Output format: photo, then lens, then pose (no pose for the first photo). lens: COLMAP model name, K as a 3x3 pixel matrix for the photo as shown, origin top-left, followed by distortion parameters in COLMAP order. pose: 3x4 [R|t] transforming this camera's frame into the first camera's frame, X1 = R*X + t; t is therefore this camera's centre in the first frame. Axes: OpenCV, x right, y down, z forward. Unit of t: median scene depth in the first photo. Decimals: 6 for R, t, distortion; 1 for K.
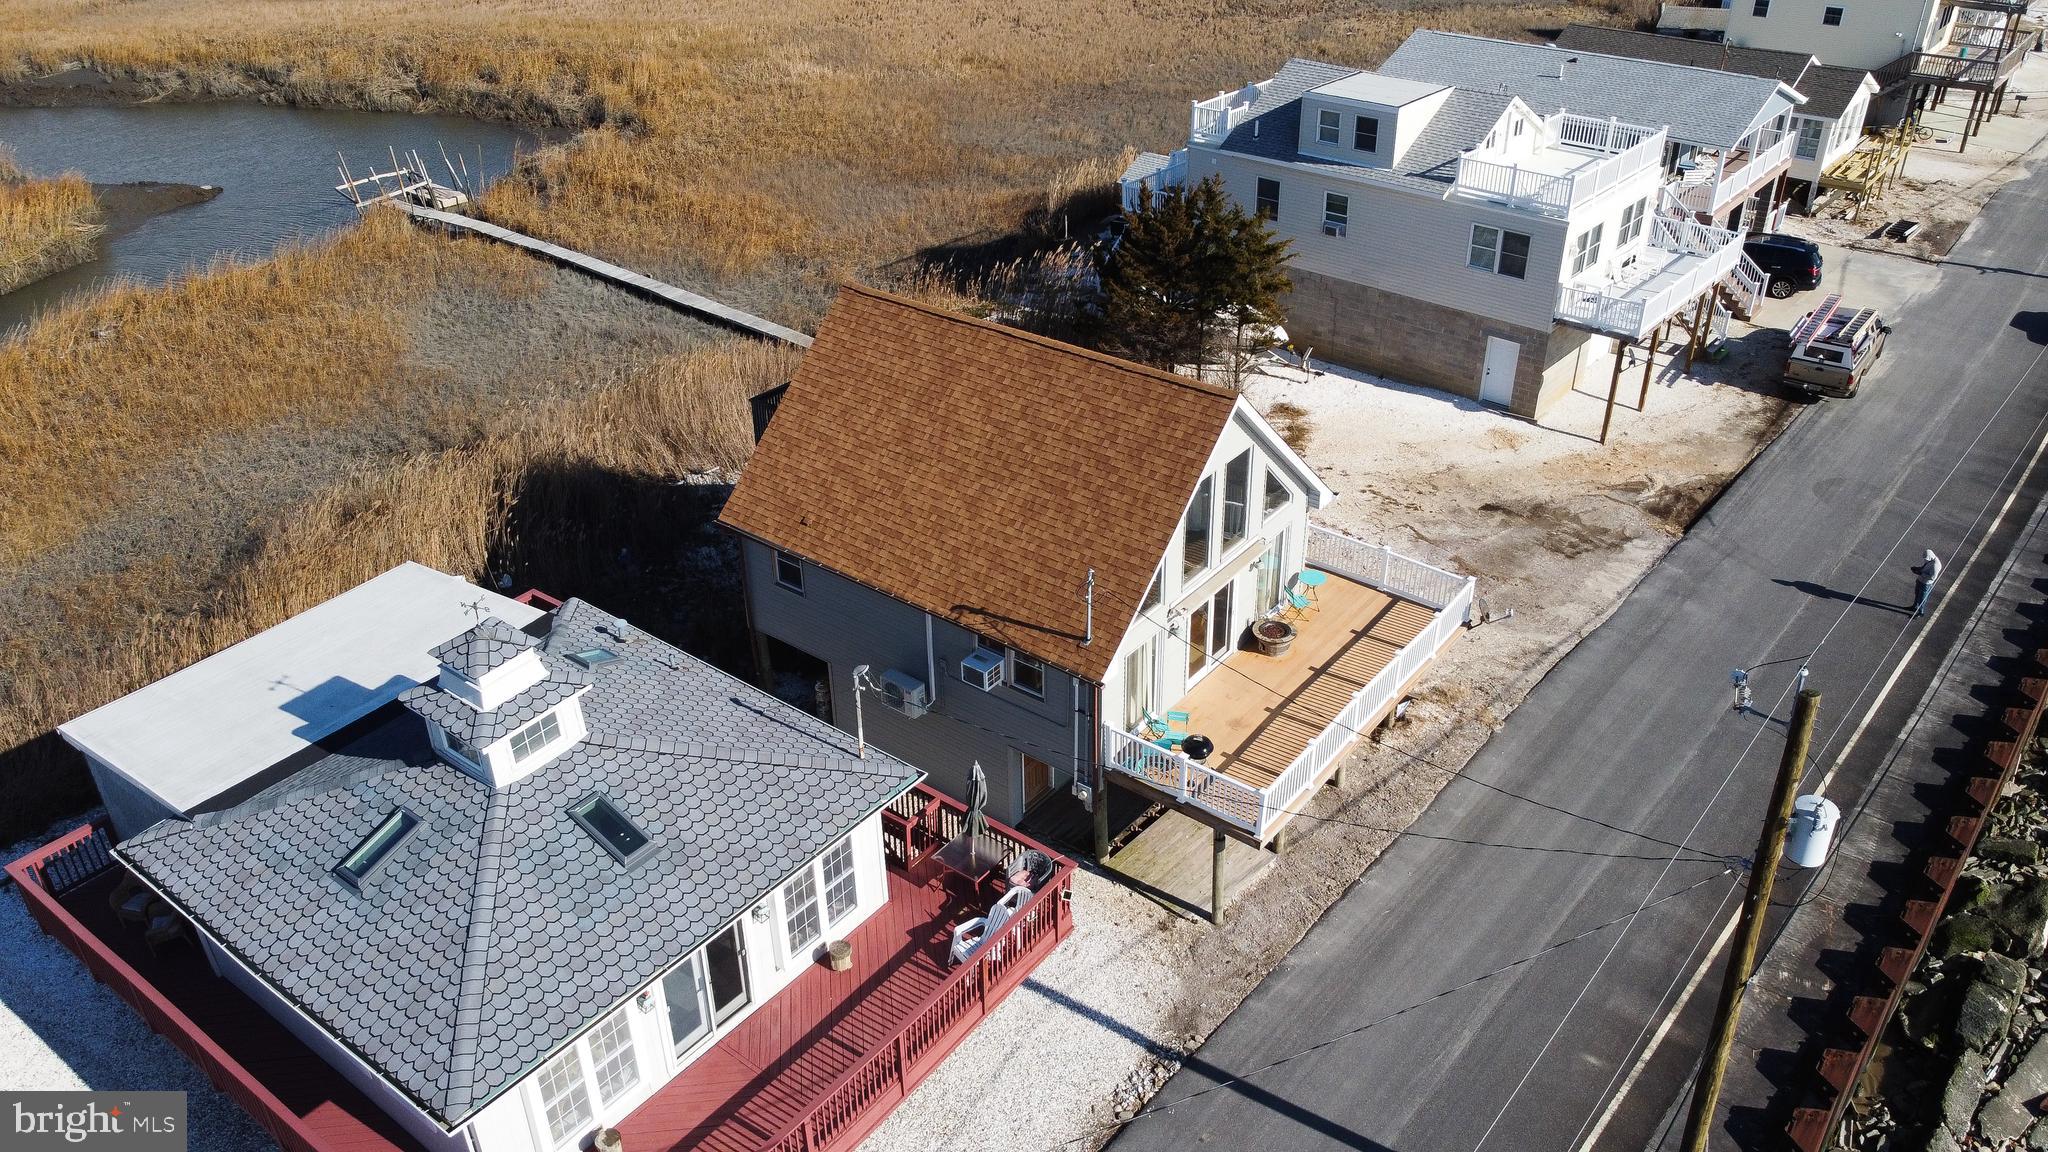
lens RADIAL K [[1569.7, 0, 1031.2], [0, 1569.7, 559.3], [0, 0, 1]] dist [0.006673, -0.007907]
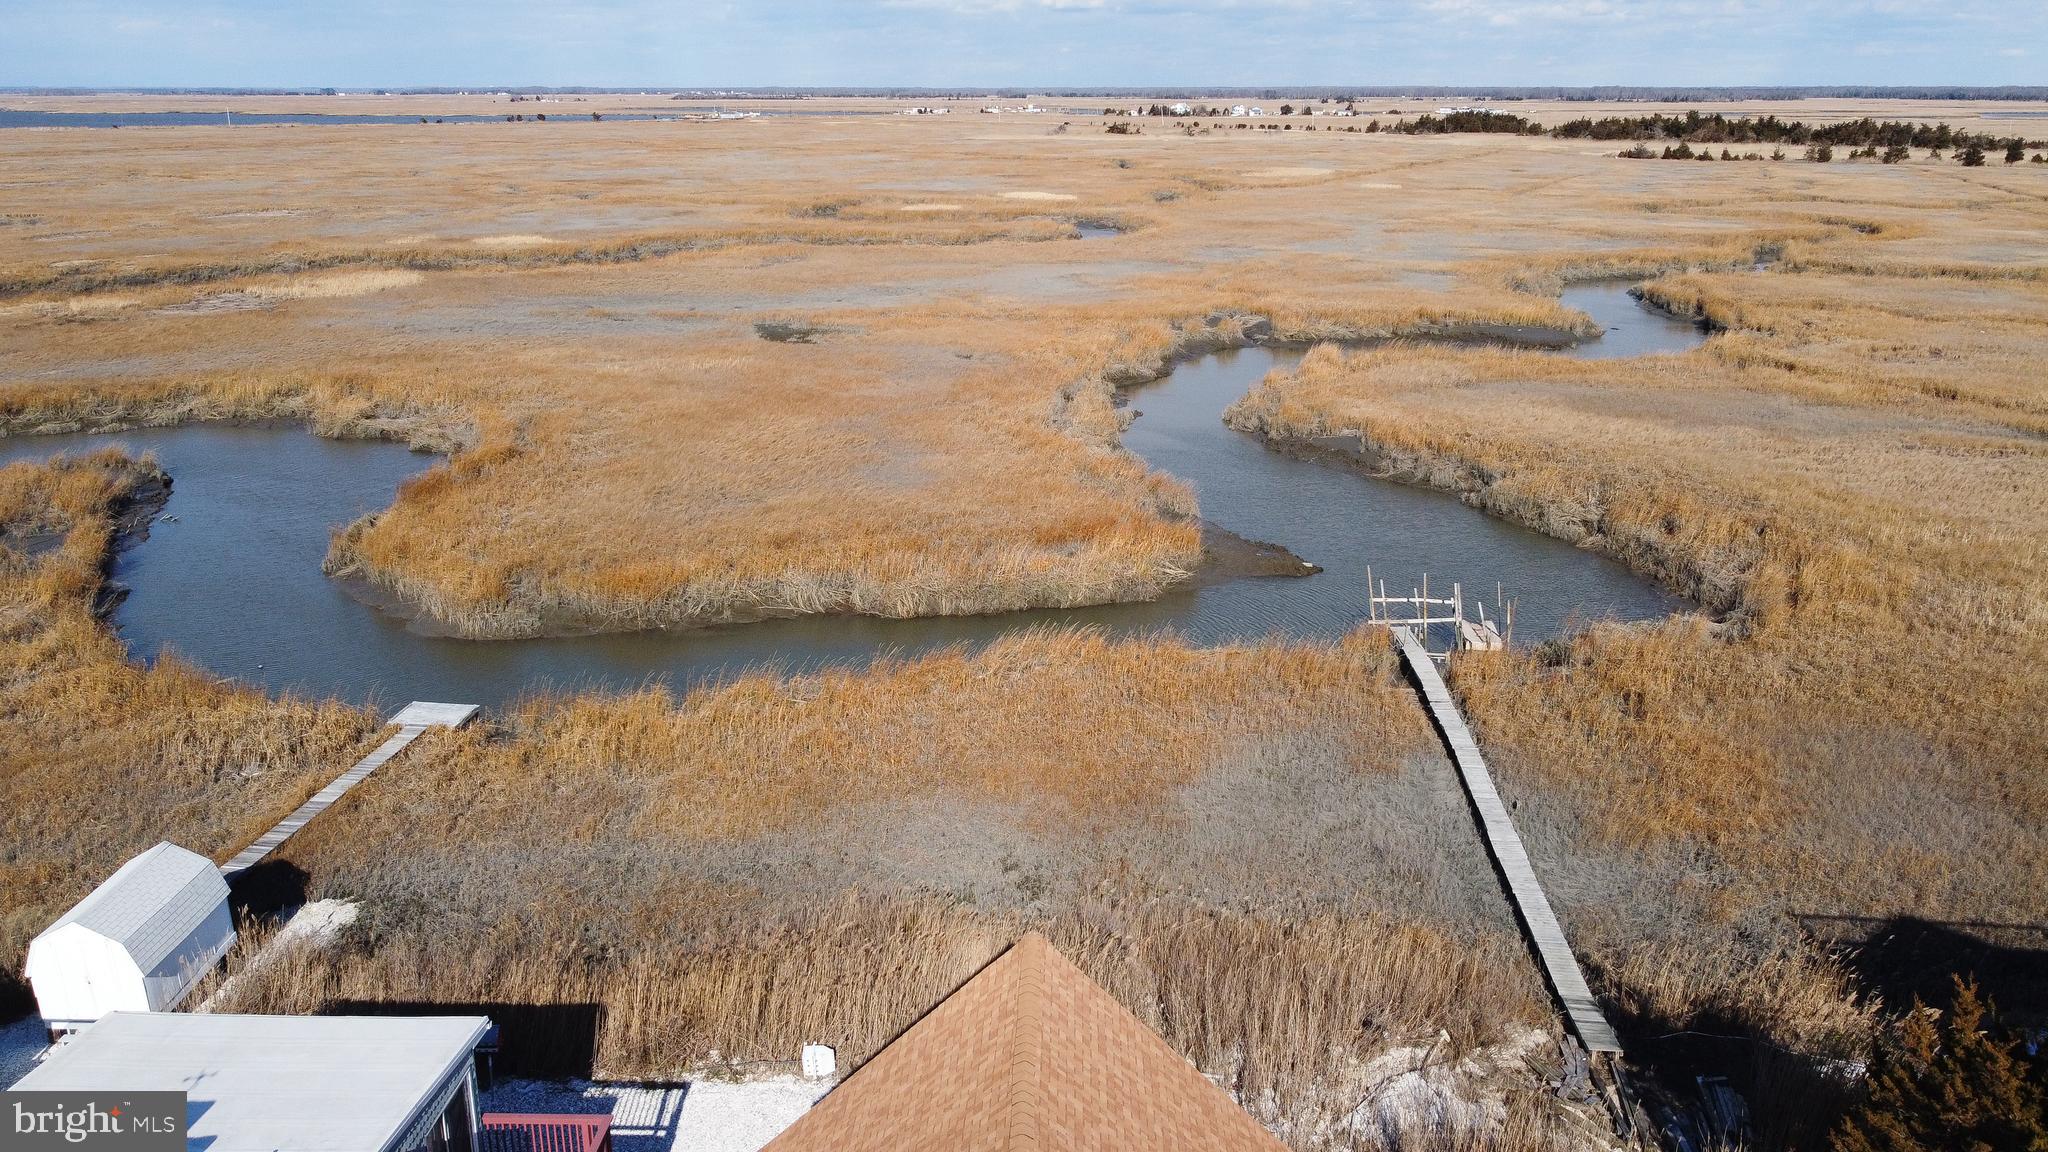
lens RADIAL K [[1569.7, 0, 1031.2], [0, 1569.7, 559.3], [0, 0, 1]] dist [0.006673, -0.007907]
pose [[0.582415, 0.243316, -0.775623, 0.273280], [-0.417866, 0.908048, -0.028916, -0.224822], [0.697267, 0.340948, 0.630534, 0.378681]]
